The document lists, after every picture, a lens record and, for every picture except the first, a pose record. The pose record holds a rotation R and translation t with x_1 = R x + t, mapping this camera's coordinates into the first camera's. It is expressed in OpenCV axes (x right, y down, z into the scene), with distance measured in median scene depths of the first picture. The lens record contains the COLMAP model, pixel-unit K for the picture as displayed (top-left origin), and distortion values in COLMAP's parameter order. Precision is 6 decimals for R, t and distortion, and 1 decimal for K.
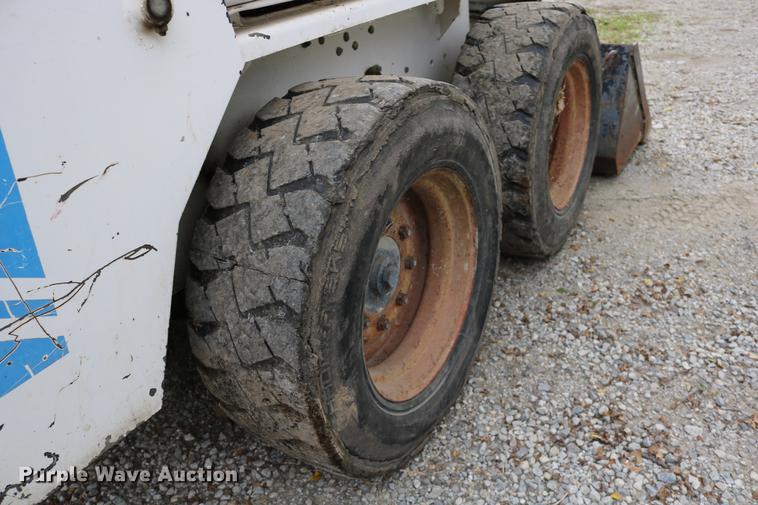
lens RADIAL K [[621.9, 0, 376.1], [0, 621.9, 253.4], [0, 0, 1]] dist [-0.153567, 0.117439]
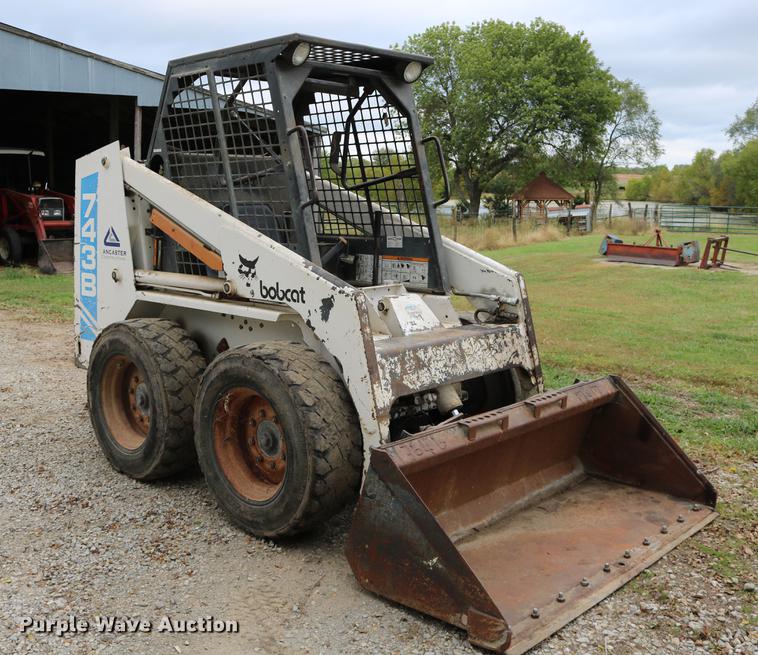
lens RADIAL K [[867.1, 0, 328.2], [0, 867.1, 326.7], [0, 0, 1]] dist [-0.135251, 0.028949]
pose [[-0.240895, 0.241812, -0.939945, 2.927677], [-0.445657, 0.832770, 0.328456, -1.625513], [0.862183, 0.498016, -0.092845, 1.801129]]
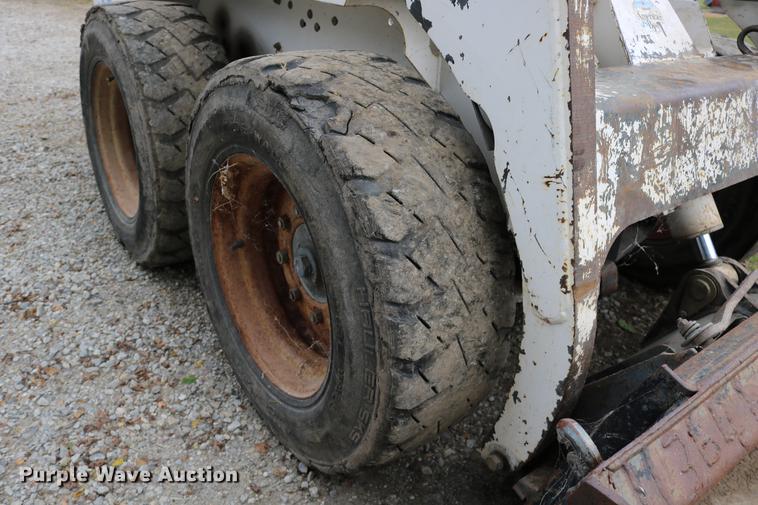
lens RADIAL K [[621.9, 0, 376.1], [0, 621.9, 253.4], [0, 0, 1]] dist [-0.153567, 0.117439]
pose [[-0.363865, 0.497020, -0.787765, 1.125369], [-0.464123, 0.636525, 0.615976, -0.955998], [0.807584, 0.589751, -0.000930, 1.625627]]
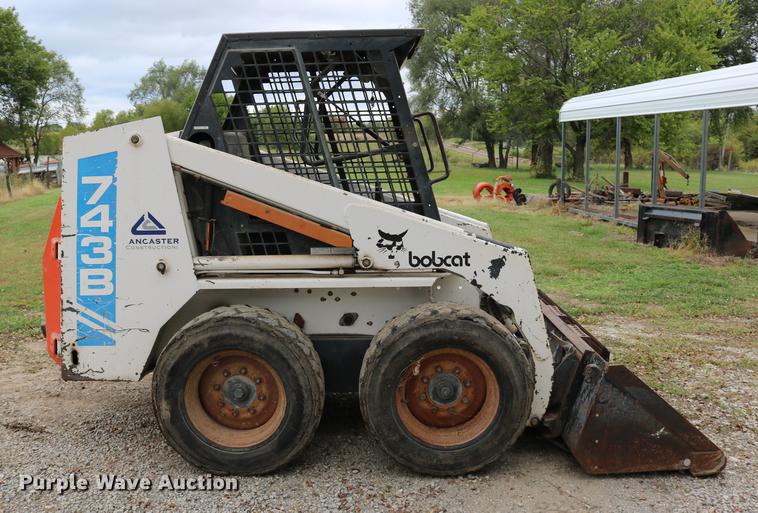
lens RADIAL K [[720.8, 0, 379.0], [0, 720.8, 256.5], [0, 0, 1]] dist [-0.187554, 0.207682]
pose [[0.536382, 0.220627, -0.814628, 2.314938], [-0.440876, 0.896308, -0.047541, -0.514075], [0.719669, 0.384650, 0.578033, -0.330085]]
